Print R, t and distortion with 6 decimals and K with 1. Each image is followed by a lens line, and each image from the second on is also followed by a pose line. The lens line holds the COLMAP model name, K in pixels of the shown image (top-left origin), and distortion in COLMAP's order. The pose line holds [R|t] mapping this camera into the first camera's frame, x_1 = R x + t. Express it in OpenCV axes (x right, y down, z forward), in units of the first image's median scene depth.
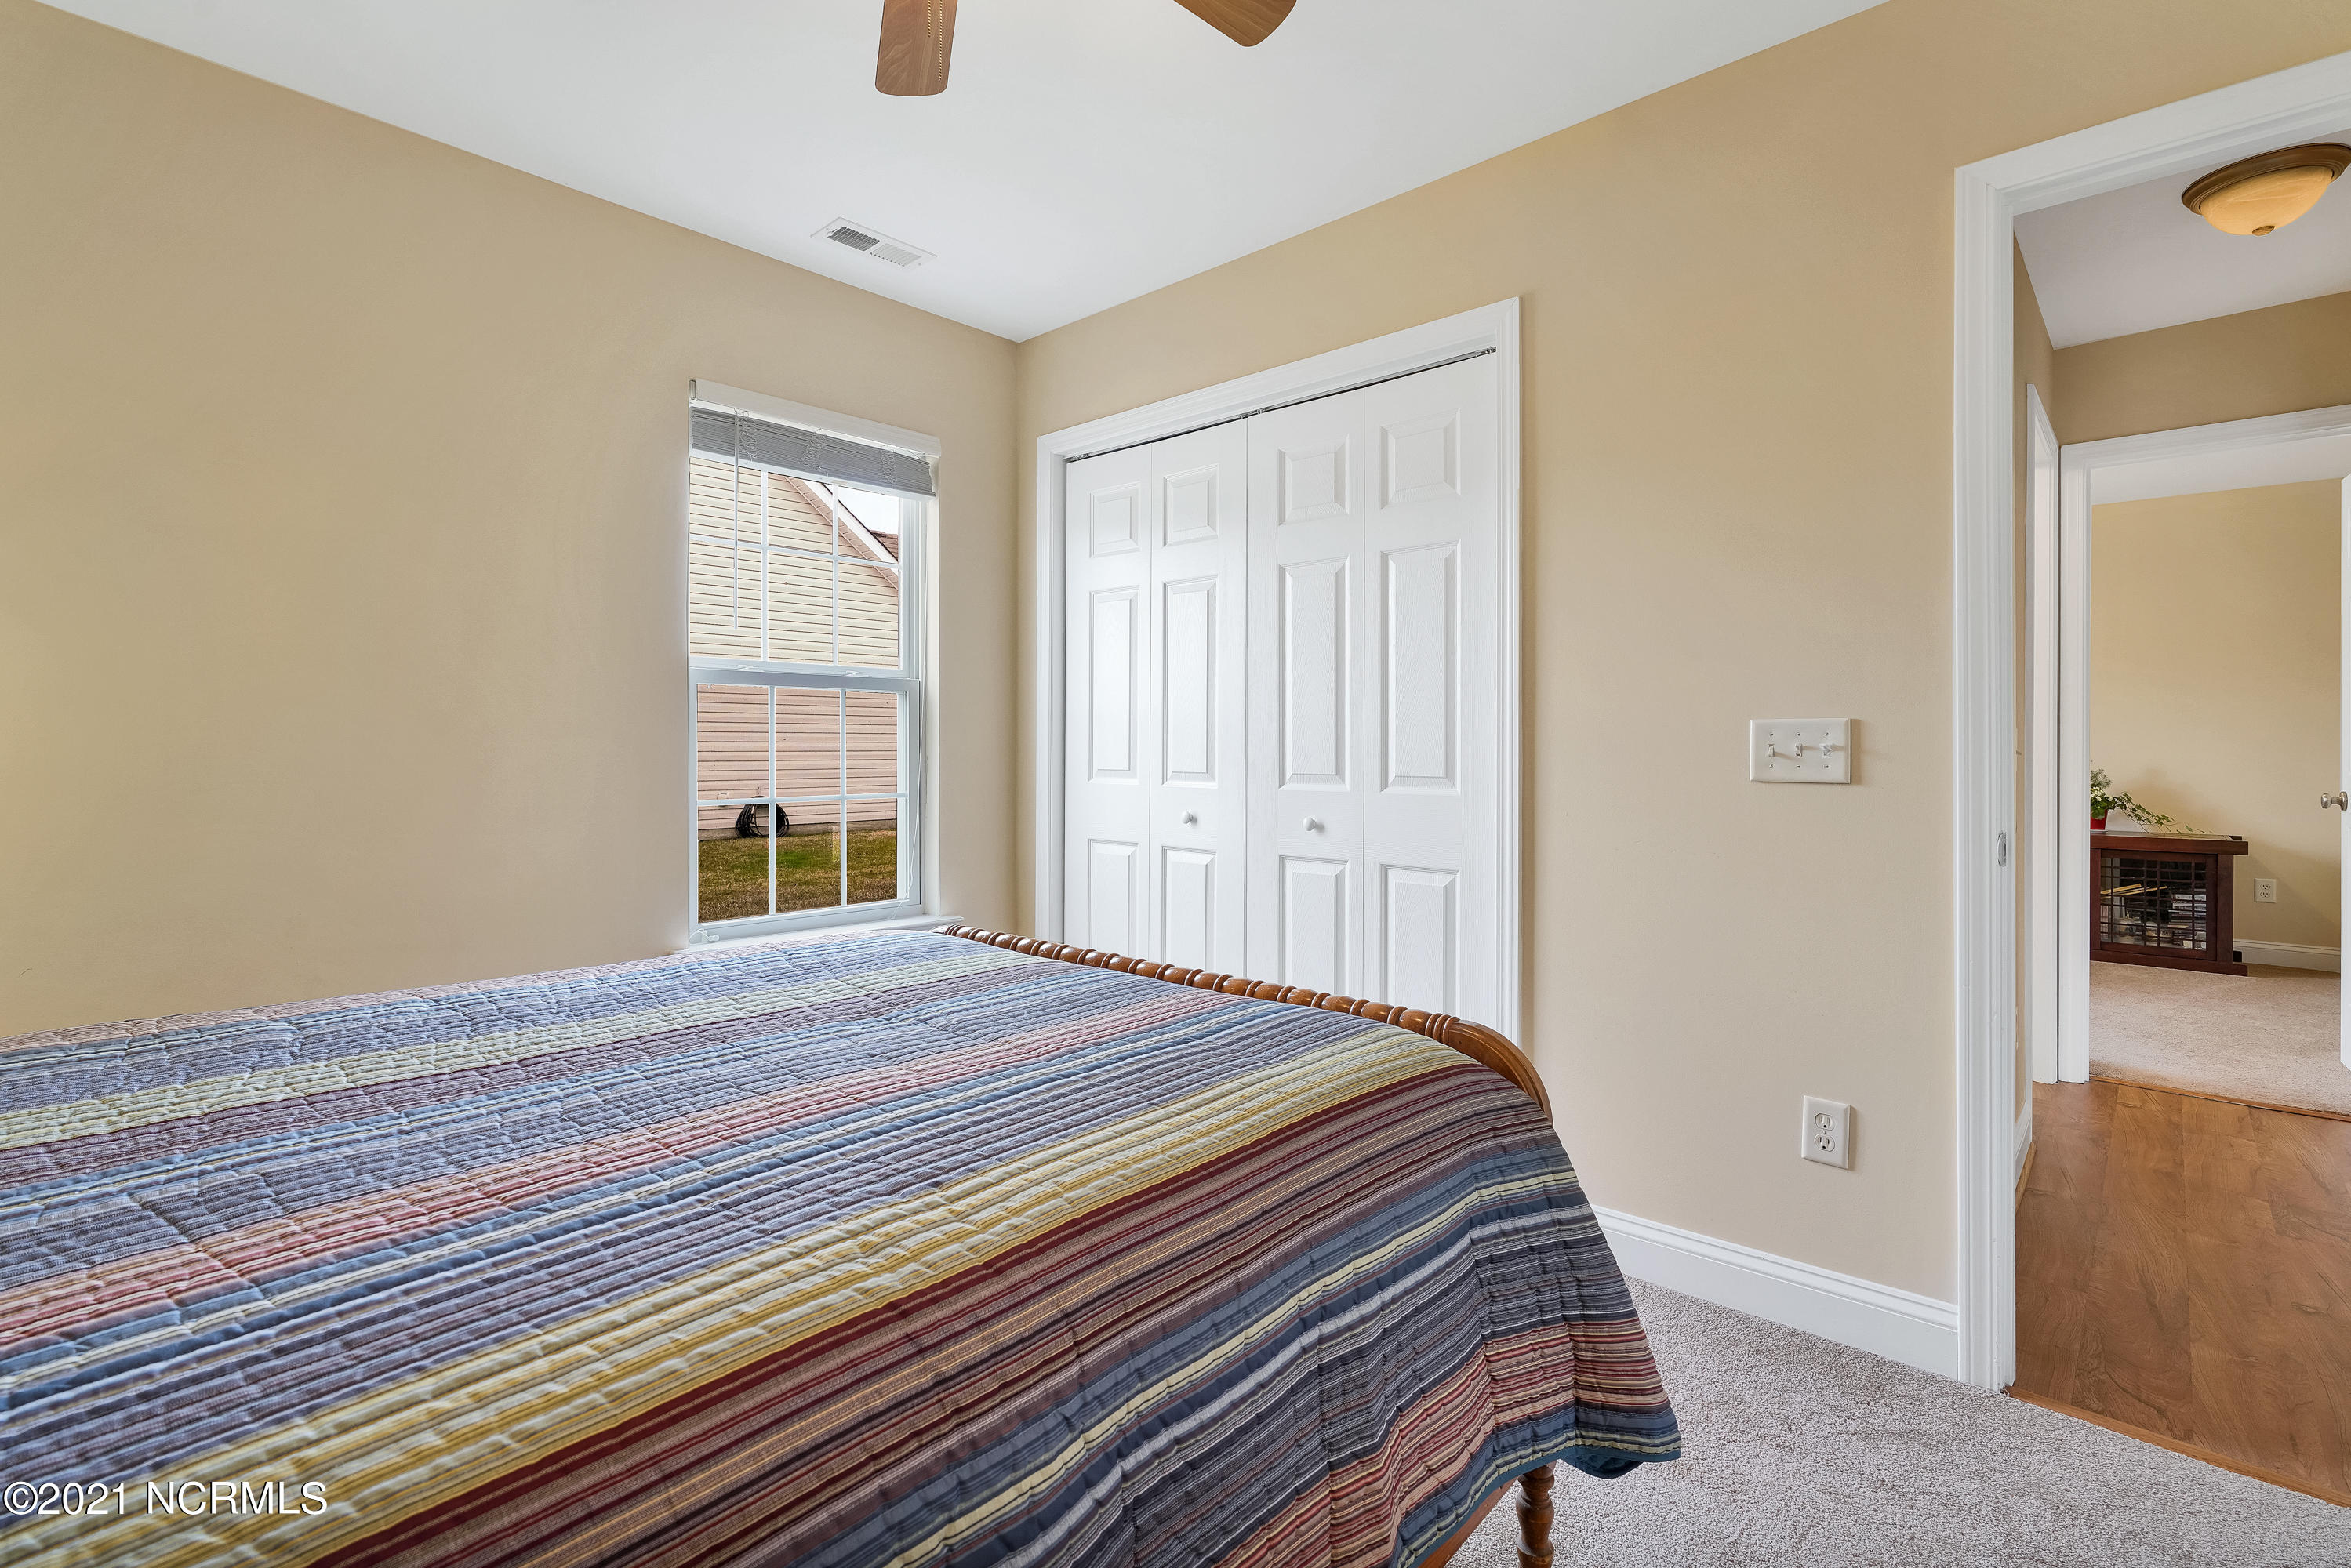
lens RADIAL K [[1116.3, 0, 1168.9], [0, 1116.3, 777.1], [0, 0, 1]] dist [-0.002556, 0.000425]
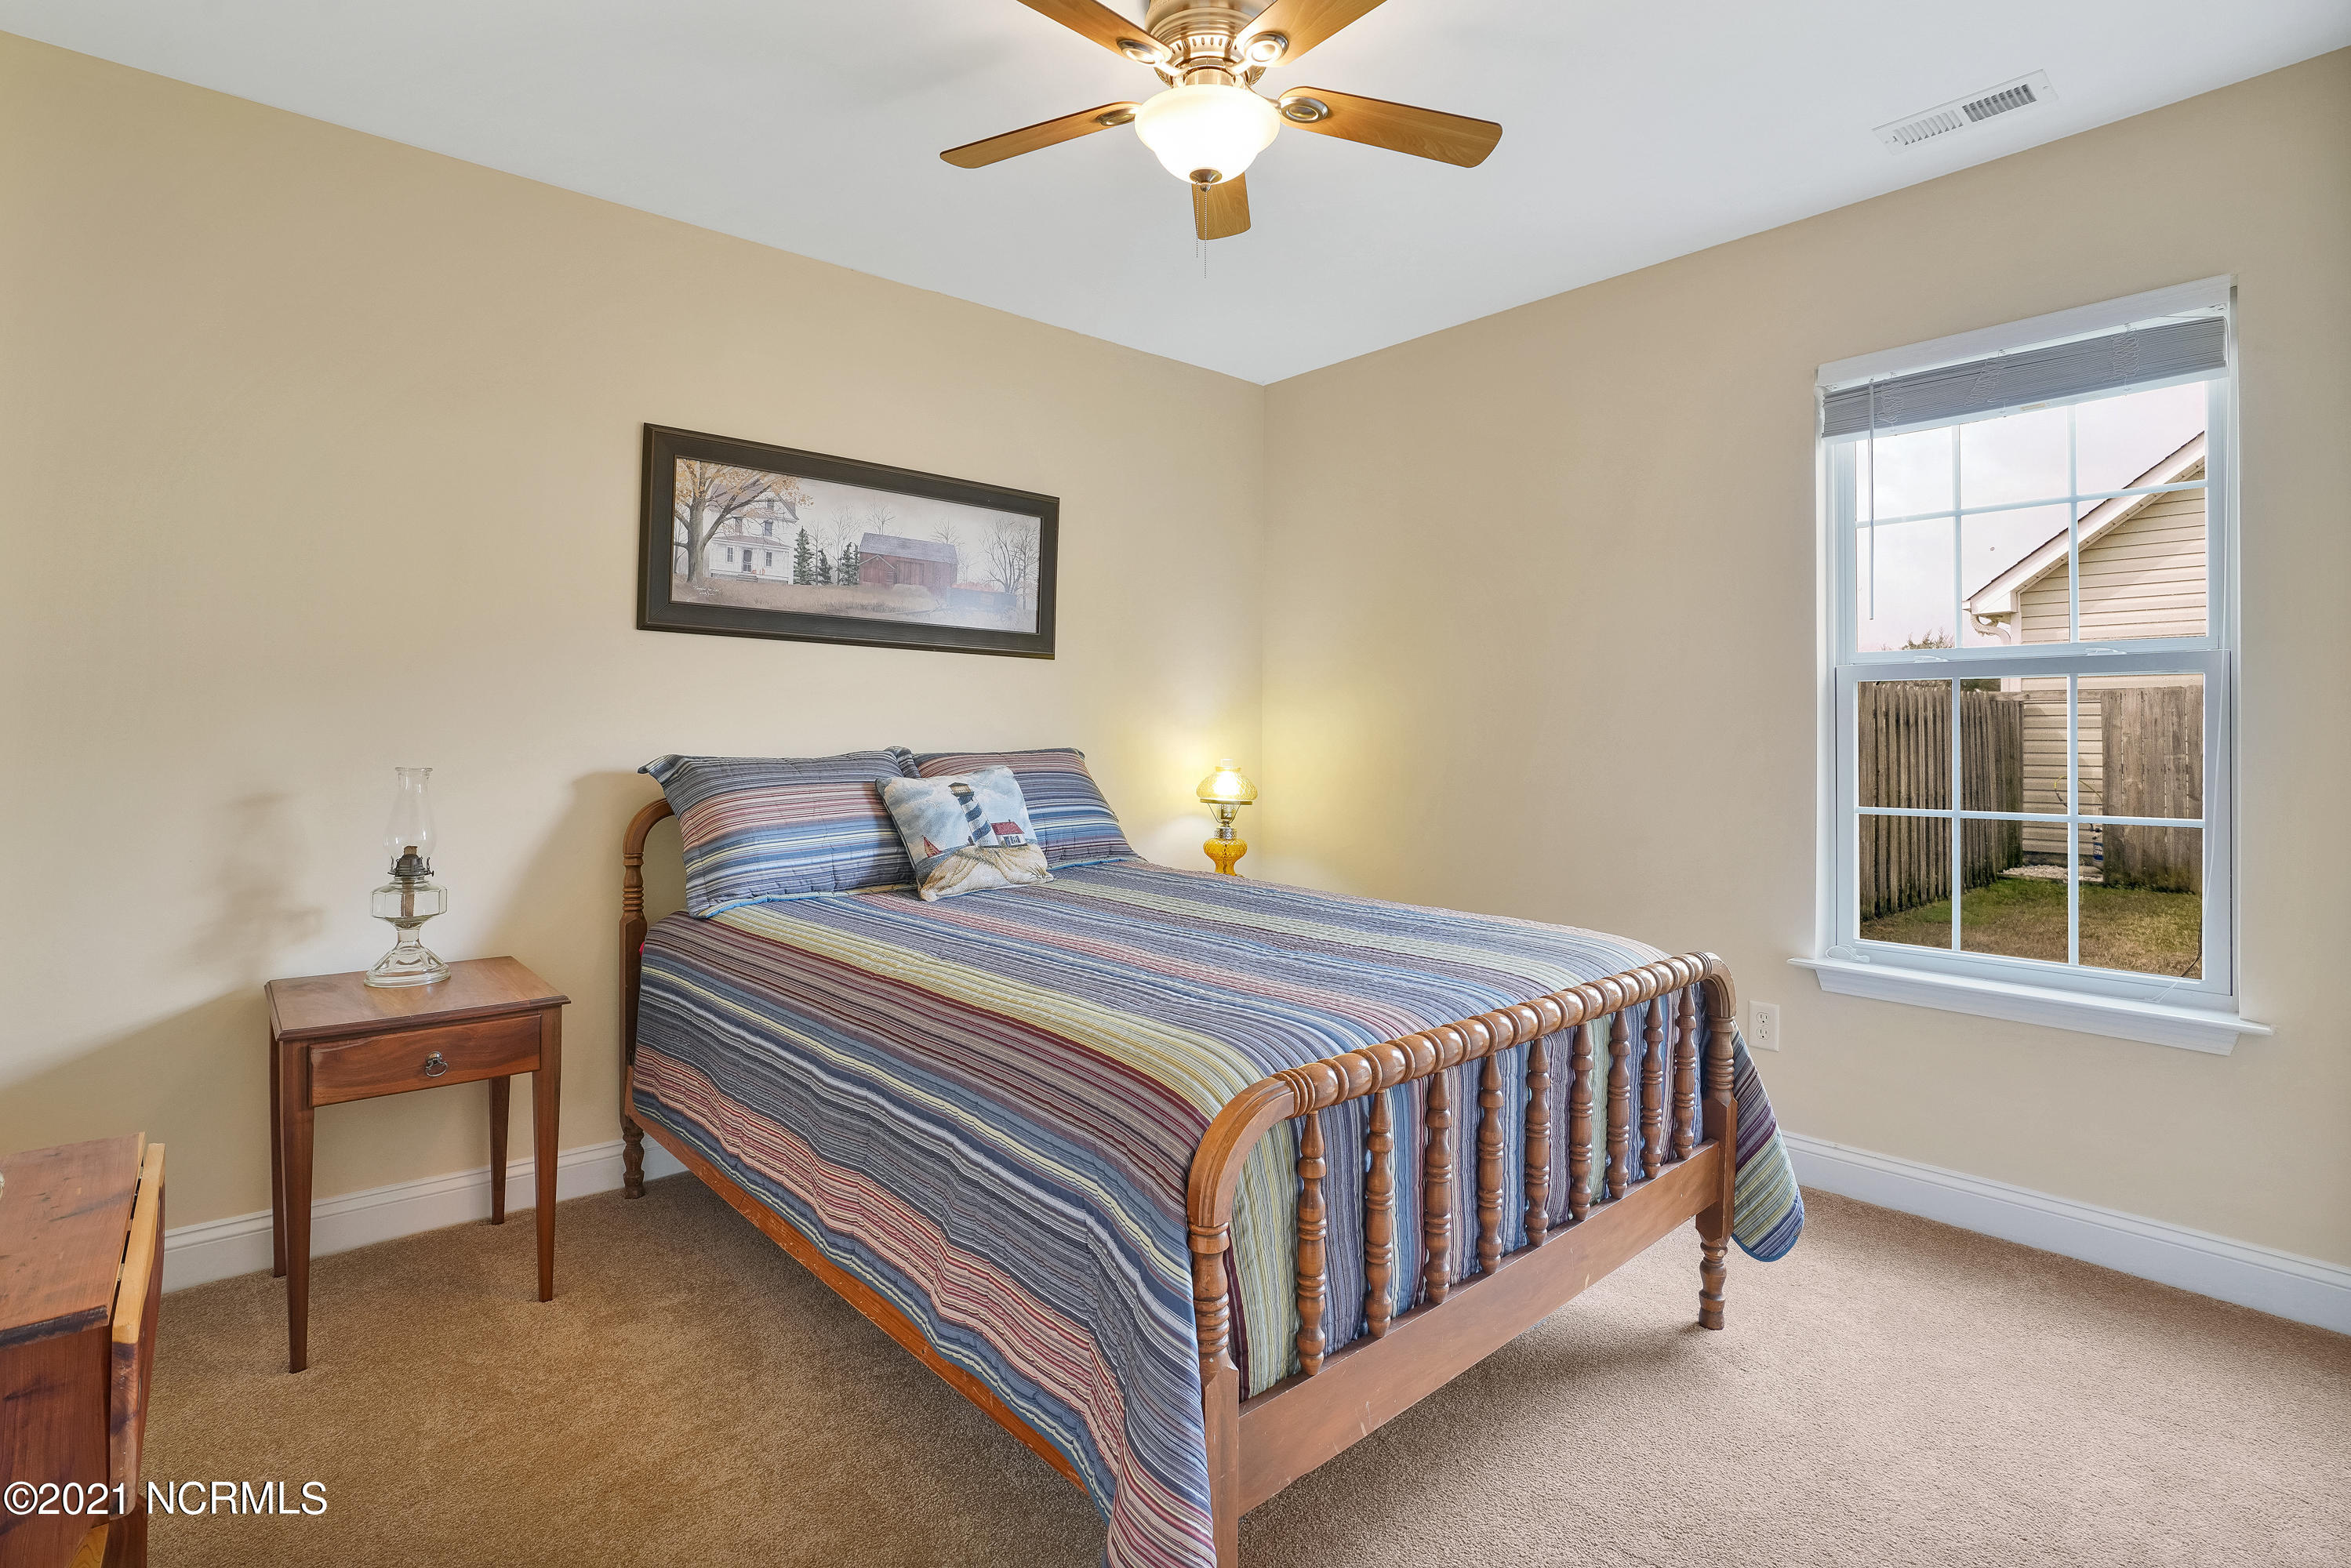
lens RADIAL K [[1116.3, 0, 1168.9], [0, 1116.3, 777.1], [0, 0, 1]] dist [-0.002556, 0.000425]
pose [[-0.118492, 0.034693, -0.992349, 0.586178], [-0.034137, 0.998656, 0.038990, -0.021297], [0.992368, 0.038496, -0.117149, 0.538751]]
